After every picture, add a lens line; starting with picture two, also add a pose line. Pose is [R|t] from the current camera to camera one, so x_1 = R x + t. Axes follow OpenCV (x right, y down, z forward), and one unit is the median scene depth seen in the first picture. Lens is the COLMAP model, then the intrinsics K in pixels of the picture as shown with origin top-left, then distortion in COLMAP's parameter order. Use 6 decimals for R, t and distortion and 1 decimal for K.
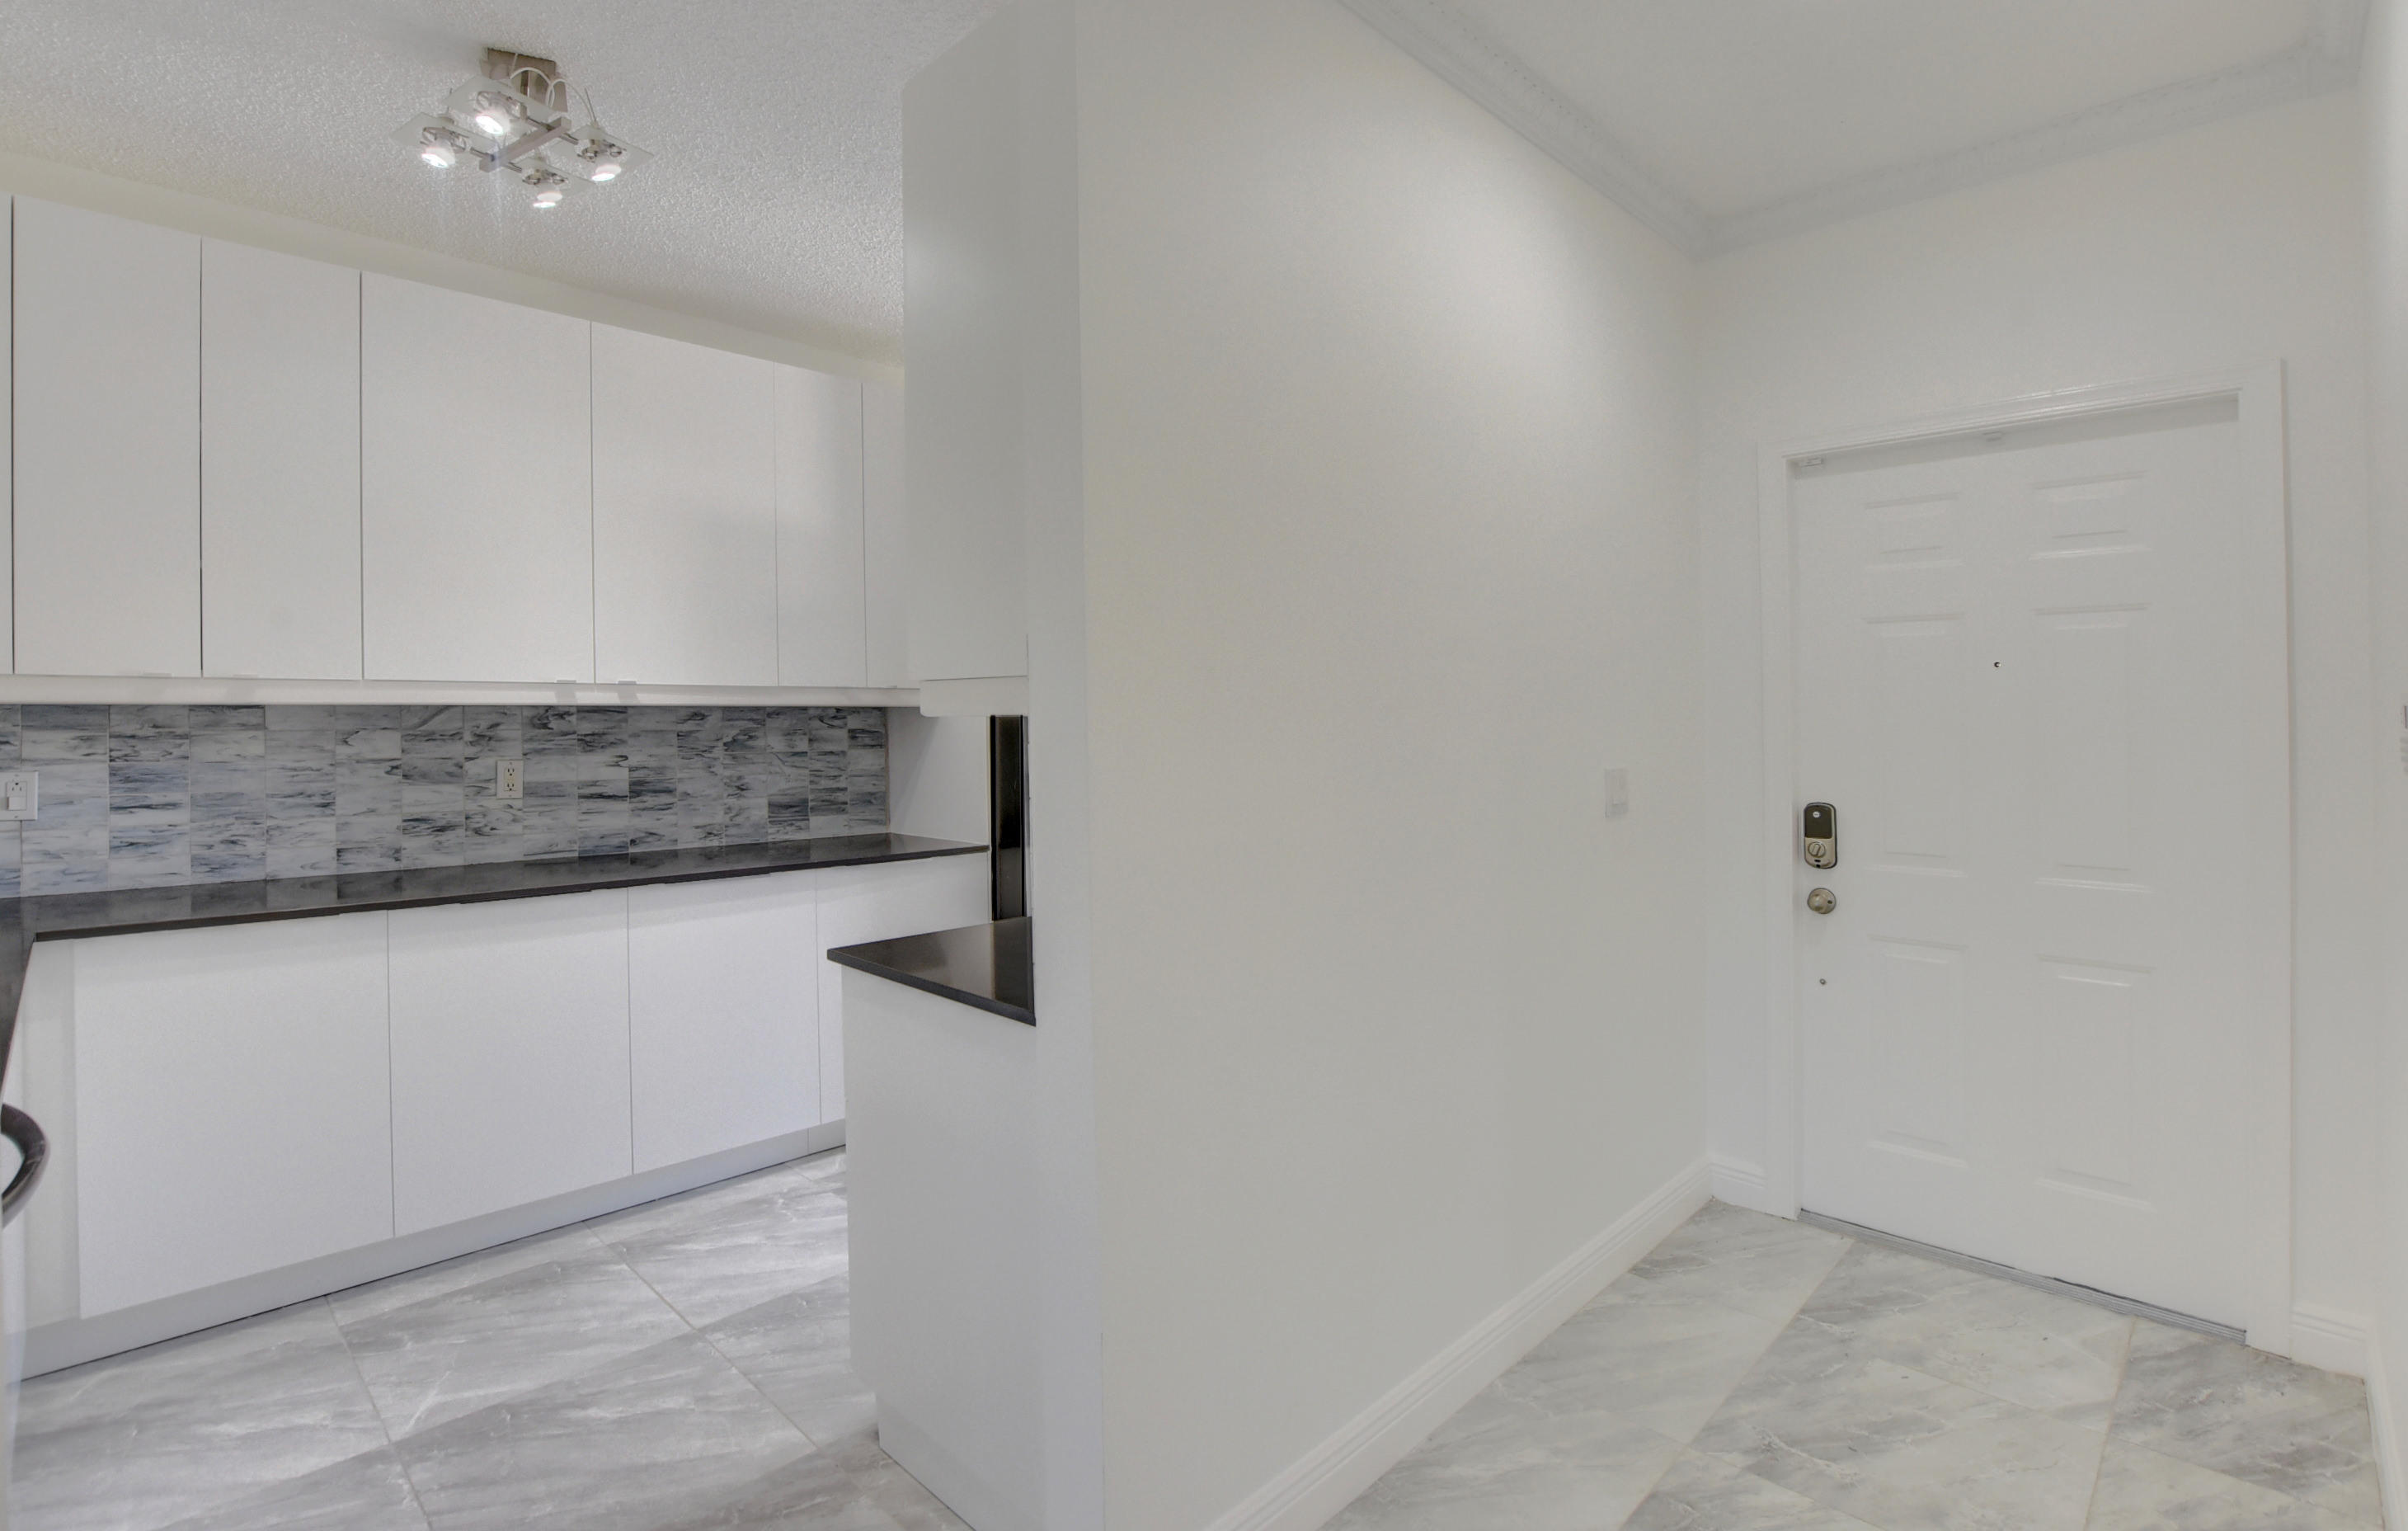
lens RADIAL K [[1053.7, 0, 1127.1], [0, 1053.7, 739.9], [0, 0, 1]] dist [-0.030622, 0.000589]
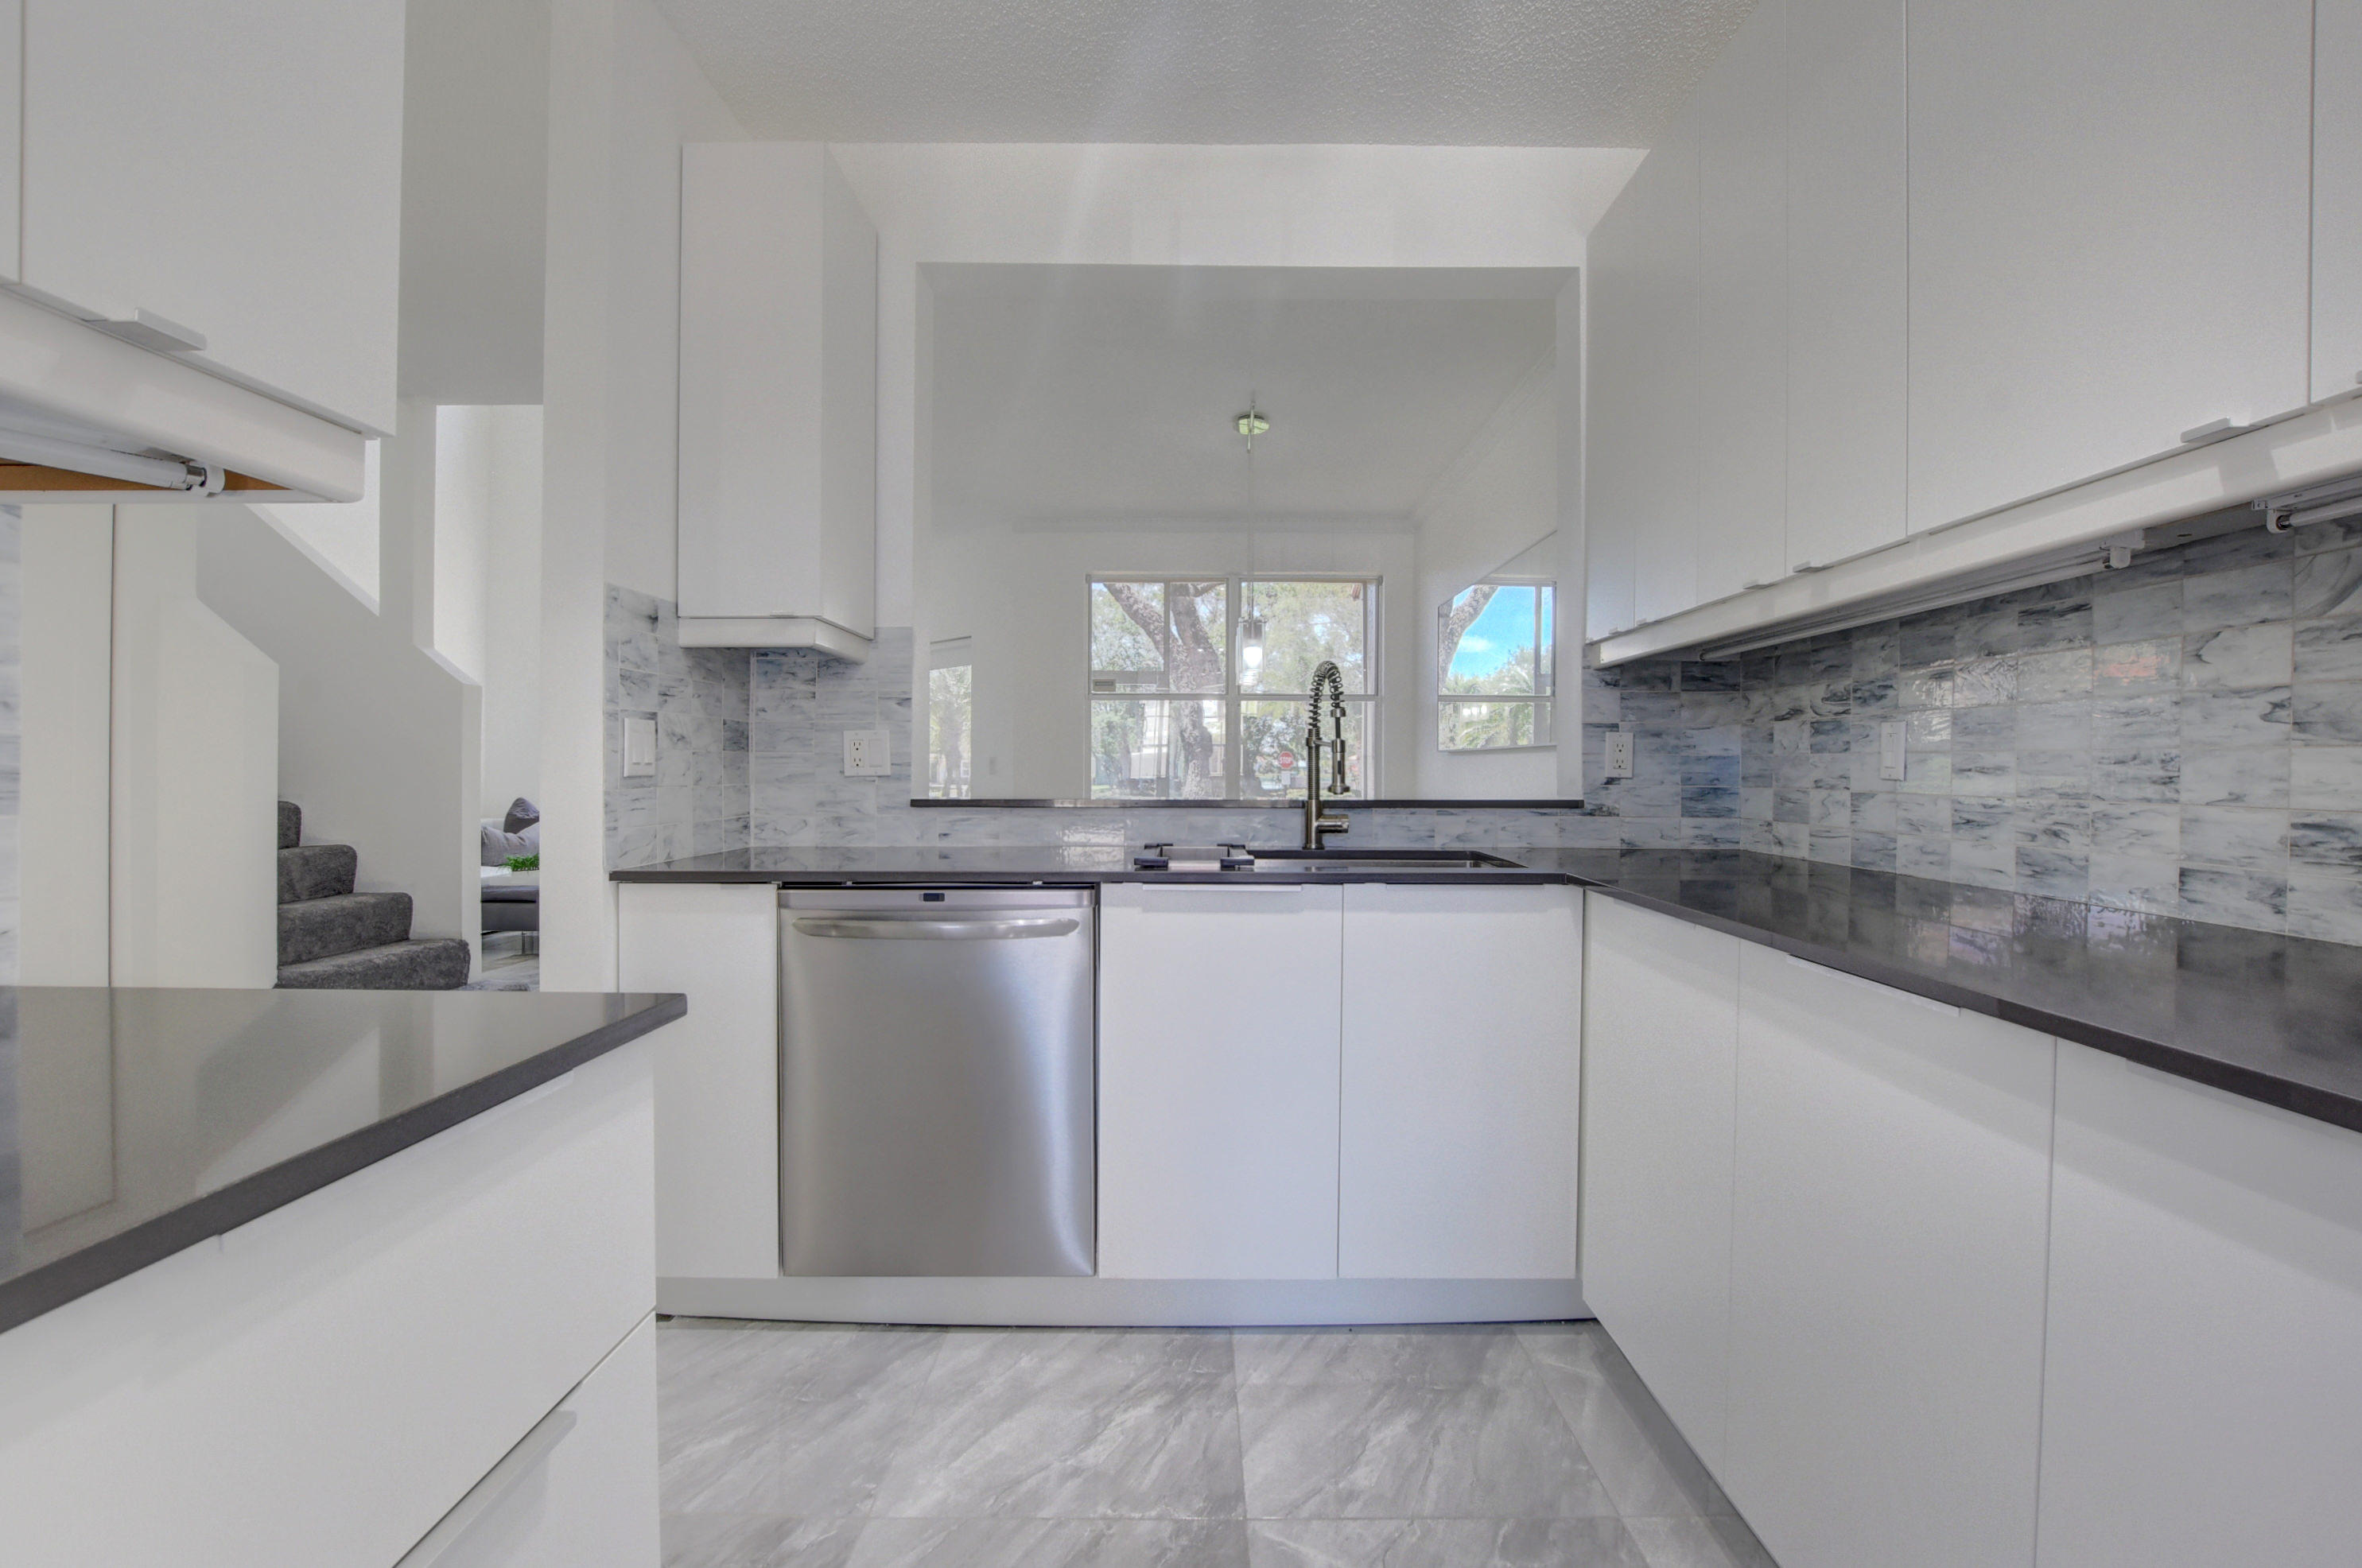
lens RADIAL K [[1090.4, 0, 1181.0], [0, 1090.4, 784.0], [0, 0, 1]] dist [-0.030433, 0.003212]
pose [[-0.695301, 0.022073, -0.718380, -0.046338], [0.004856, 0.999650, 0.026016, 0.045822], [0.718702, 0.014601, -0.695164, 0.965555]]
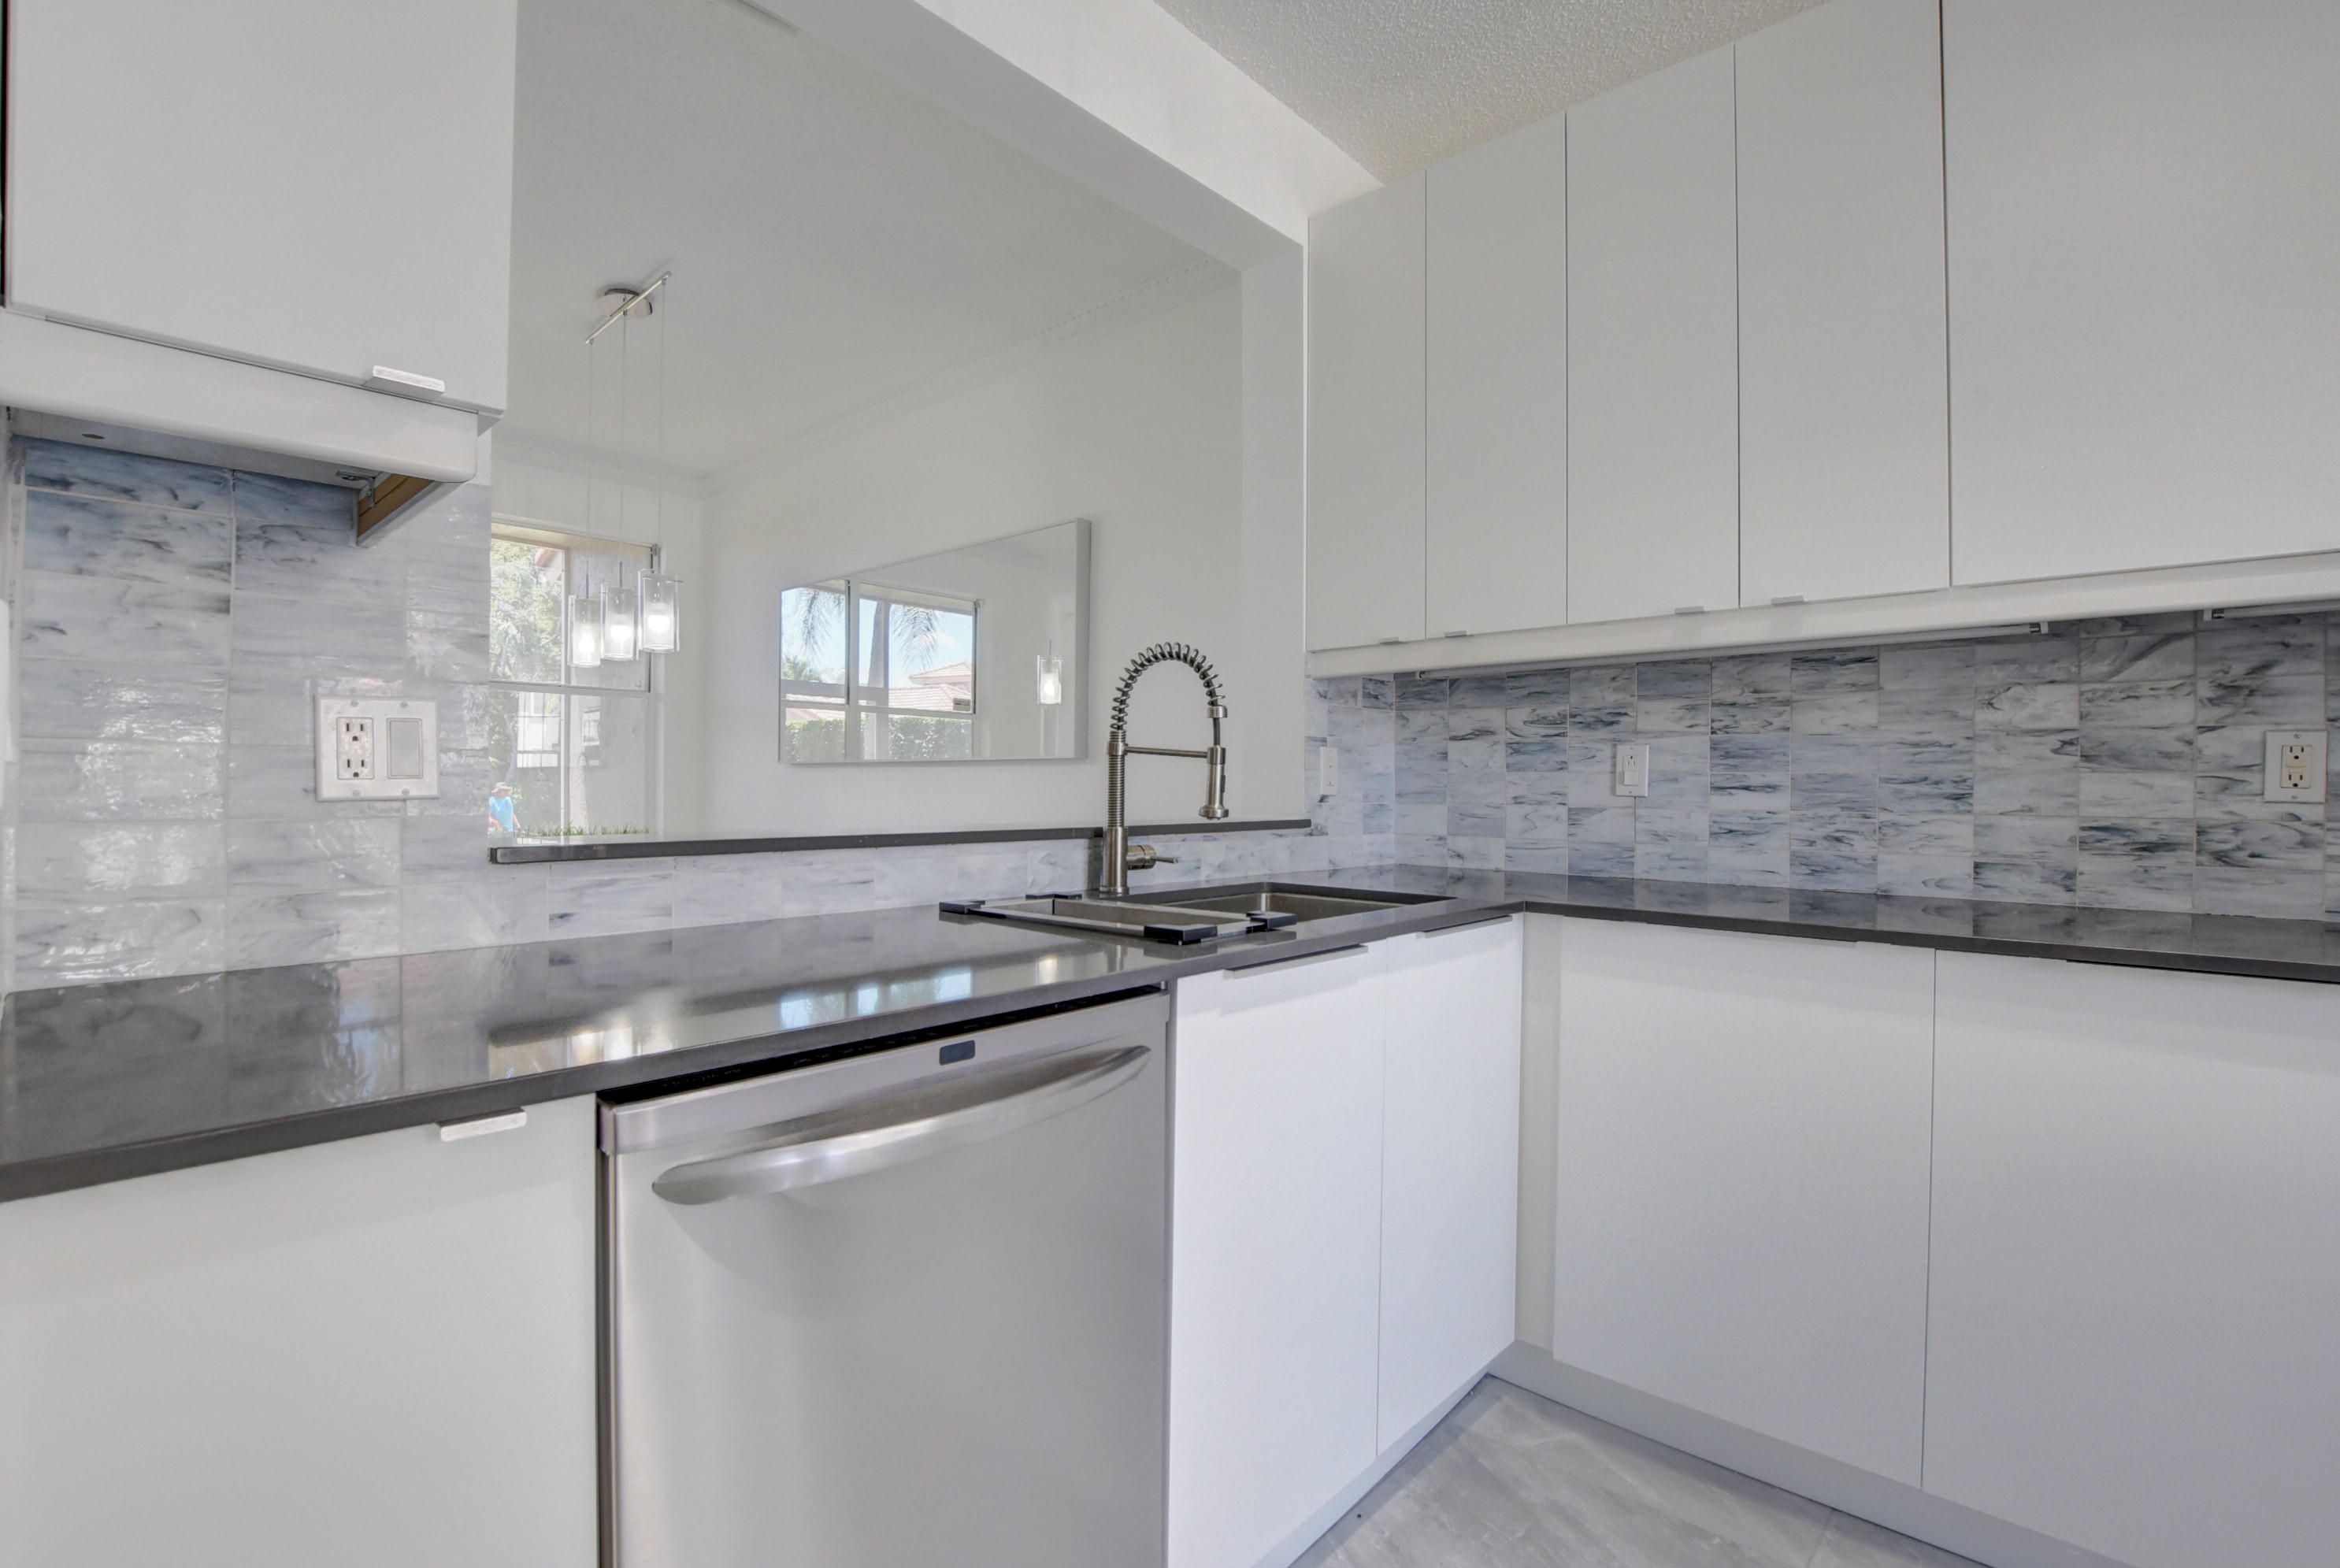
lens RADIAL K [[1093.6, 0, 1170.0], [0, 1093.6, 784.0], [0, 0, 1]] dist [-0.029391, 0.000173]
pose [[0.071365, 0.011854, -0.997380, -0.095587], [-0.009154, 0.999895, 0.011229, 0.048694], [0.997408, 0.008328, 0.071466, 0.405929]]
